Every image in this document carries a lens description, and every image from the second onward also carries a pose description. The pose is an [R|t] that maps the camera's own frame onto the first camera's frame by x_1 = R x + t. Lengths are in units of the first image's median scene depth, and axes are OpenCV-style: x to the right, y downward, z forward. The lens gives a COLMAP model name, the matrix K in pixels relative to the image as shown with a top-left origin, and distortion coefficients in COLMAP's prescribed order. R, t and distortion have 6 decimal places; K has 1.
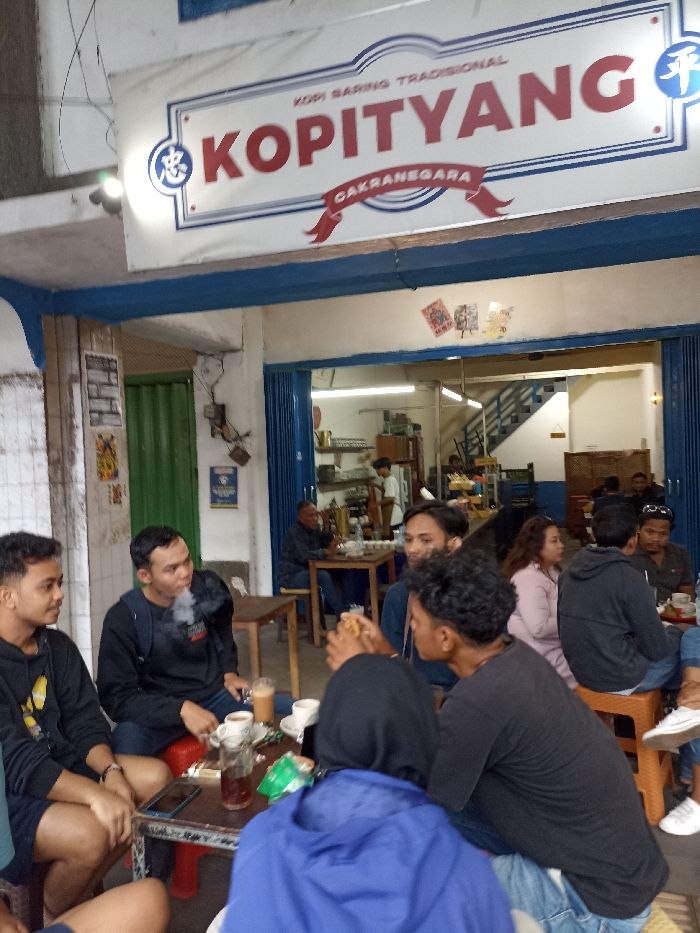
lens RADIAL K [[678.2, 0, 350.9], [0, 678.2, 461.4], [0, 0, 1]] dist [0.019562, -0.021197]
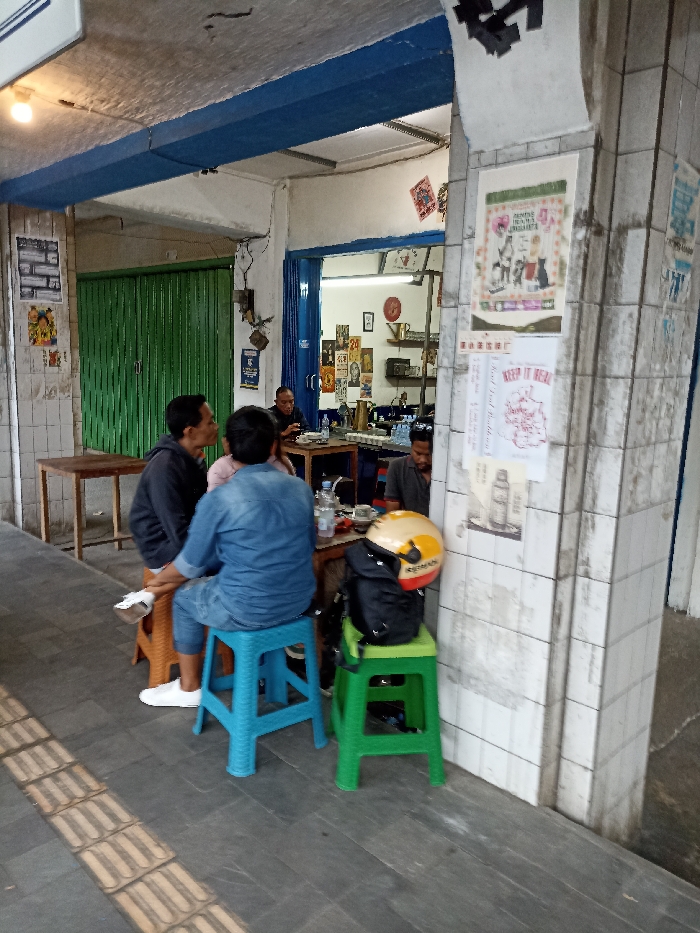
lens RADIAL K [[678.2, 0, 348.9], [0, 678.2, 468.8], [0, 0, 1]] dist [0.019562, -0.021197]
pose [[0.882056, 0.153982, -0.445272, 0.498943], [-0.080739, 0.980506, 0.179135, -0.013284], [0.464176, -0.122057, 0.877293, 0.118453]]
